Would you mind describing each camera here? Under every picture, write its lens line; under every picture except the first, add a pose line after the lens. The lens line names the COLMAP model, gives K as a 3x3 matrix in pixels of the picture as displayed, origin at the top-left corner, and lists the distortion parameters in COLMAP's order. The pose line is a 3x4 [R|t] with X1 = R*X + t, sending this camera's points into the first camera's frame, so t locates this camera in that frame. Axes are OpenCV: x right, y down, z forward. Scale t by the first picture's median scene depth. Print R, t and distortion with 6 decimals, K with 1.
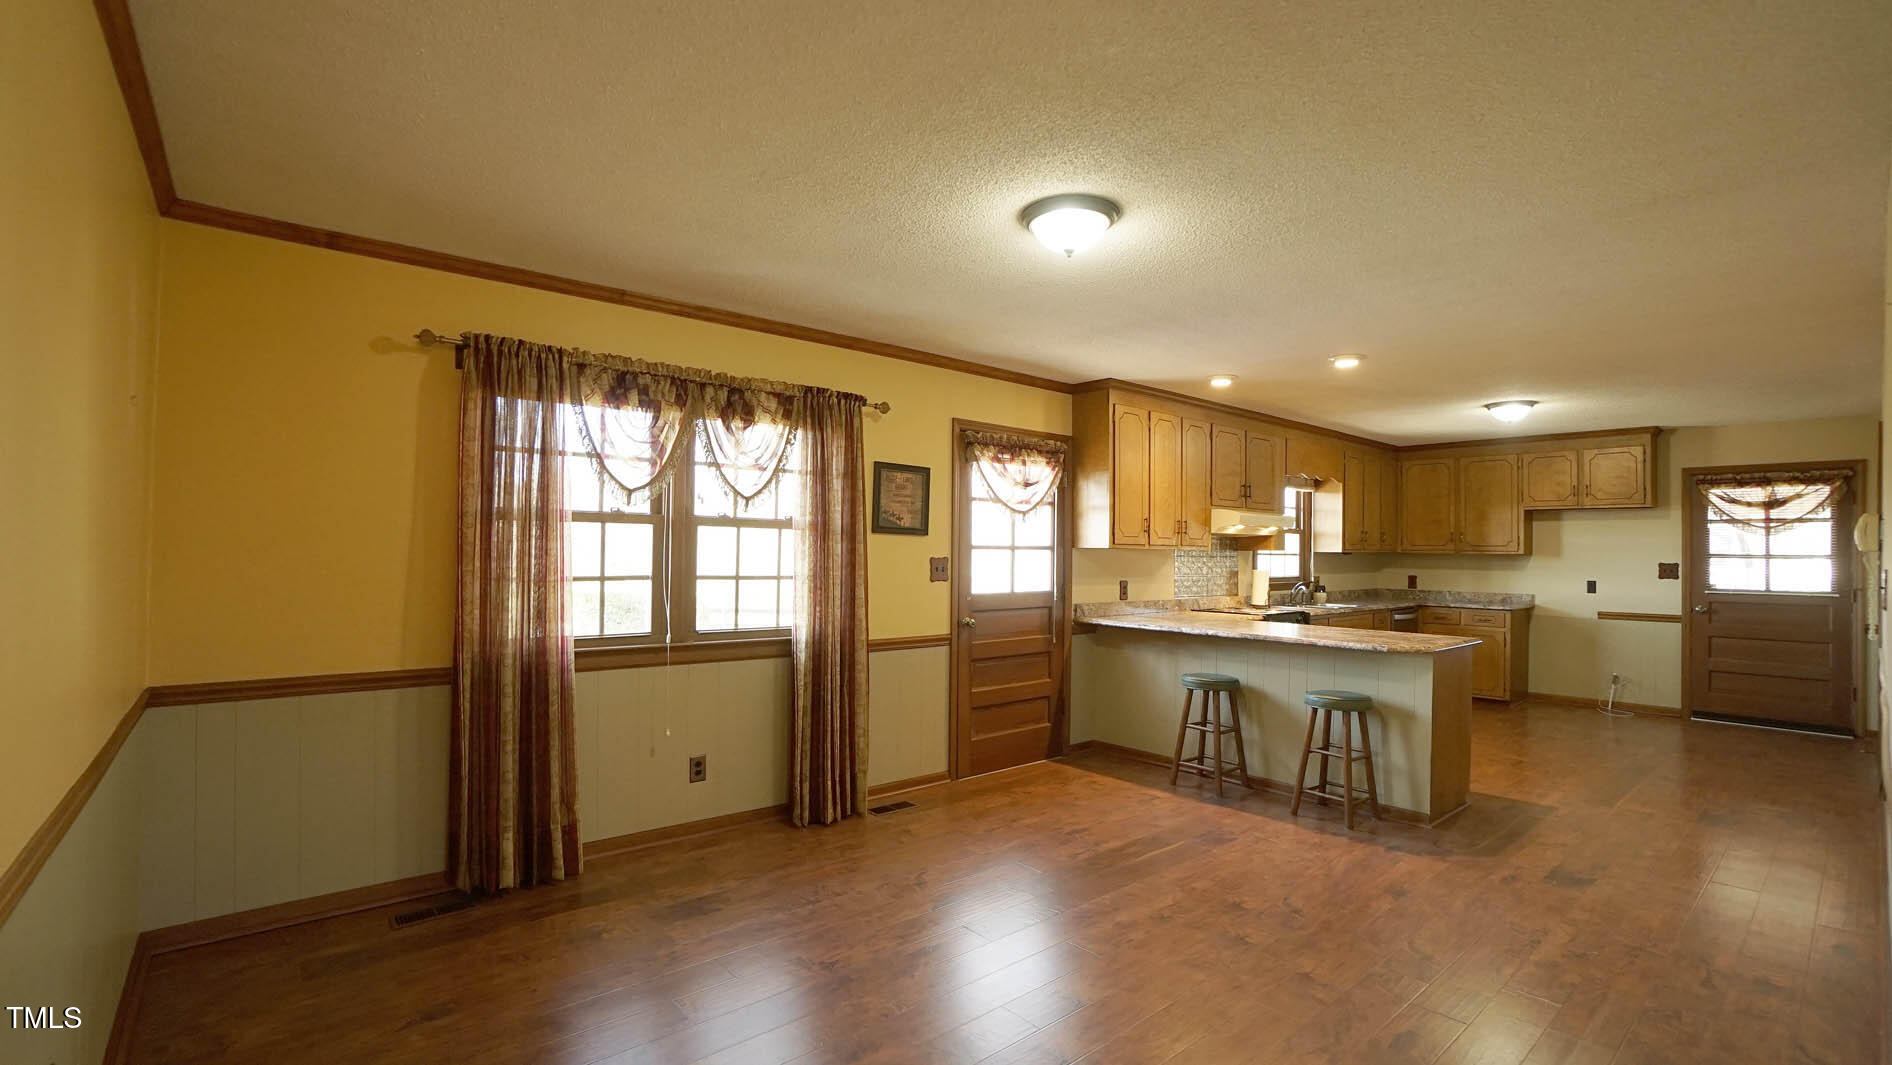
lens RADIAL K [[824.5, 0, 935.0], [0, 824.5, 541.2], [0, 0, 1]] dist [-0.064922, 0.023159]
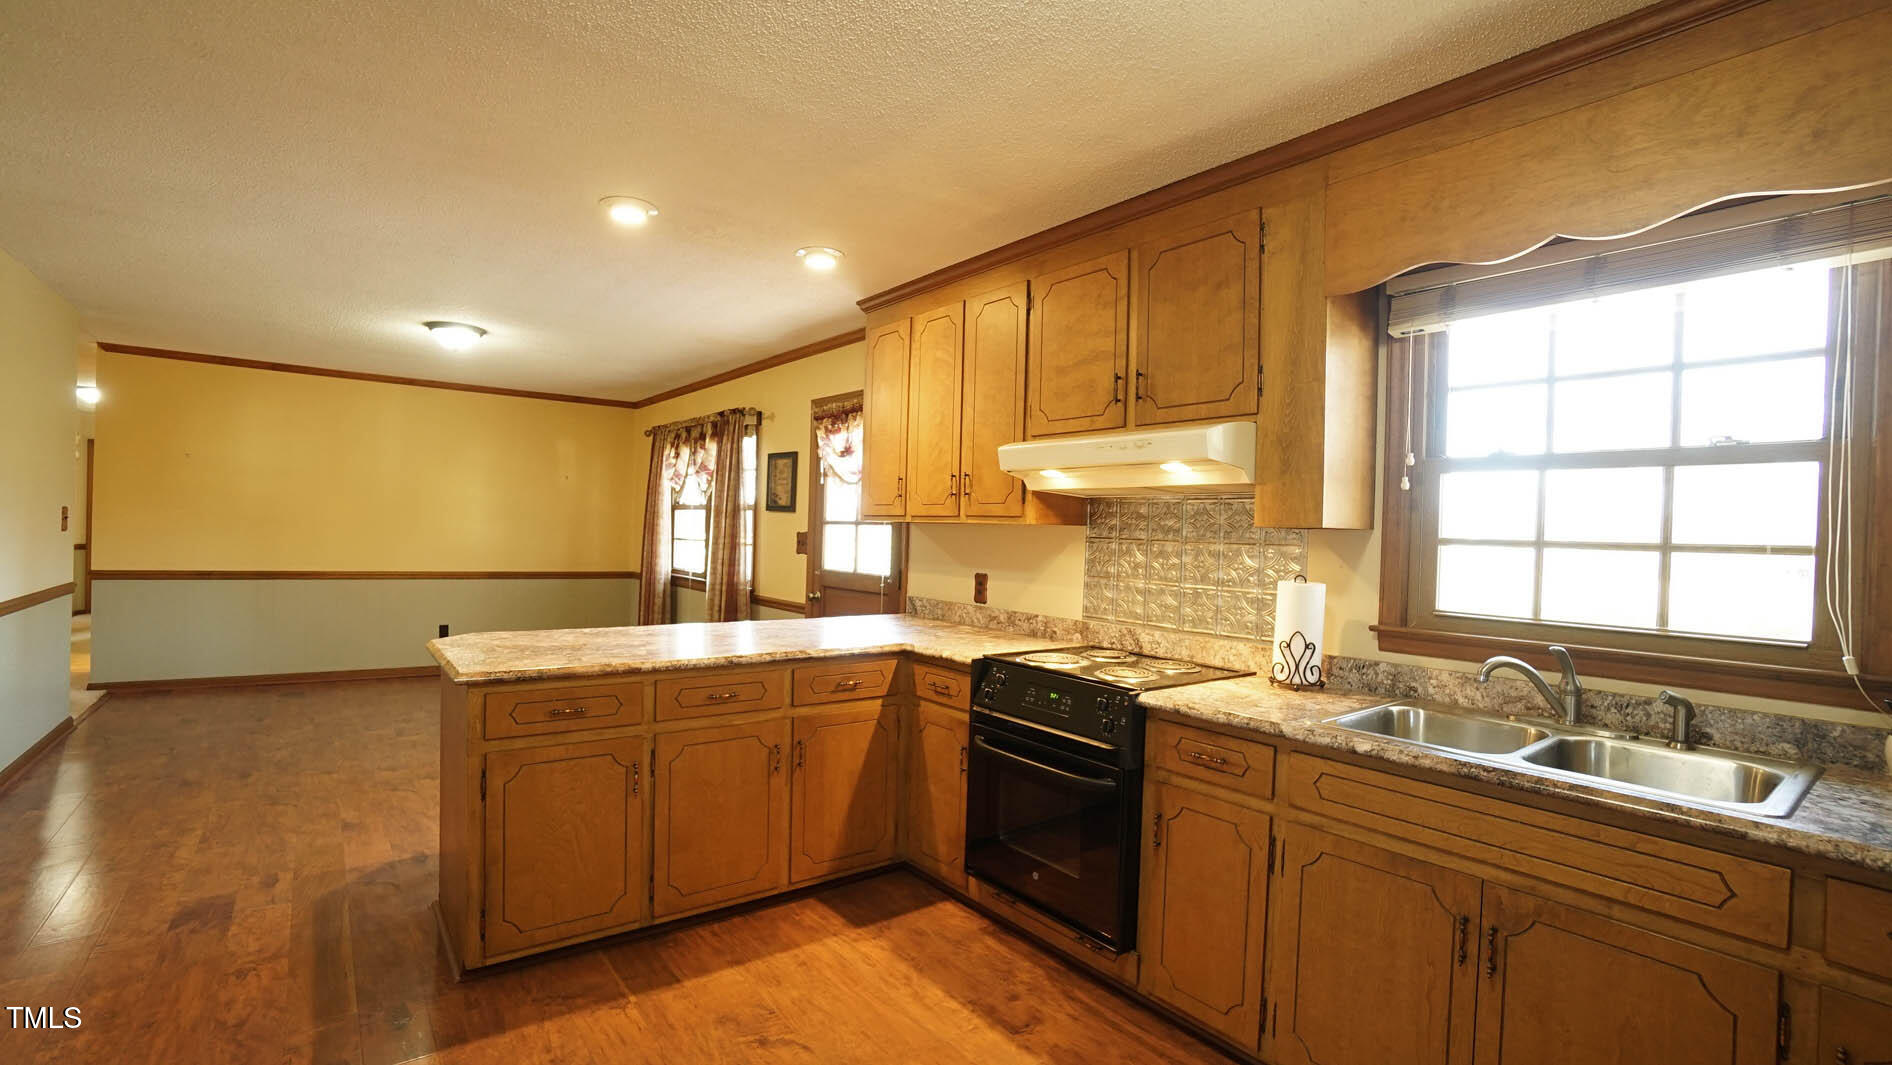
lens RADIAL K [[824.5, 0, 935.0], [0, 824.5, 541.2], [0, 0, 1]] dist [-0.064922, 0.023159]
pose [[-0.037926, -0.004150, -0.999272, 0.813464], [-0.022720, 0.999736, -0.003290, 0.023774], [0.999022, 0.022578, -0.038010, 0.913988]]
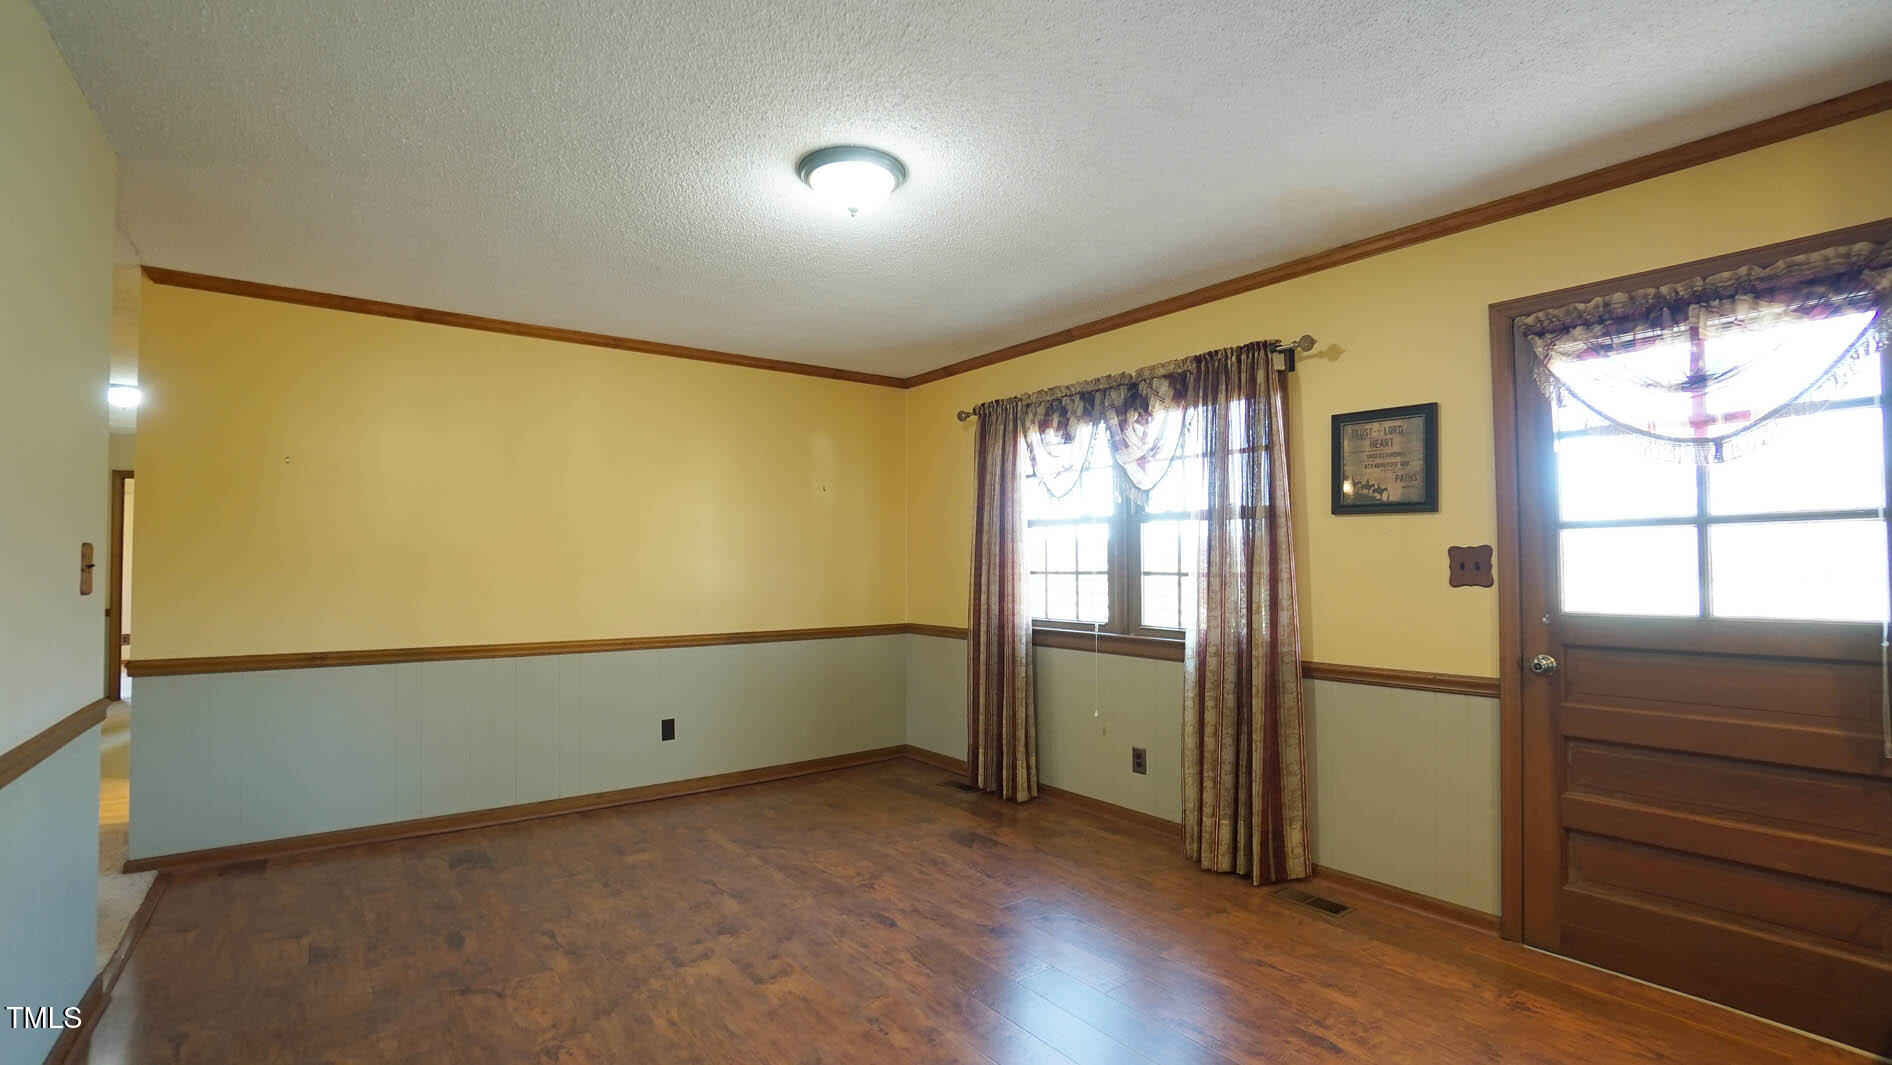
lens RADIAL K [[824.5, 0, 935.0], [0, 824.5, 541.2], [0, 0, 1]] dist [-0.064922, 0.023159]
pose [[-0.050113, -0.033530, -0.998181, 0.454042], [0.023032, 0.999132, -0.034718, 0.020444], [0.998478, -0.024730, -0.049297, 0.482663]]
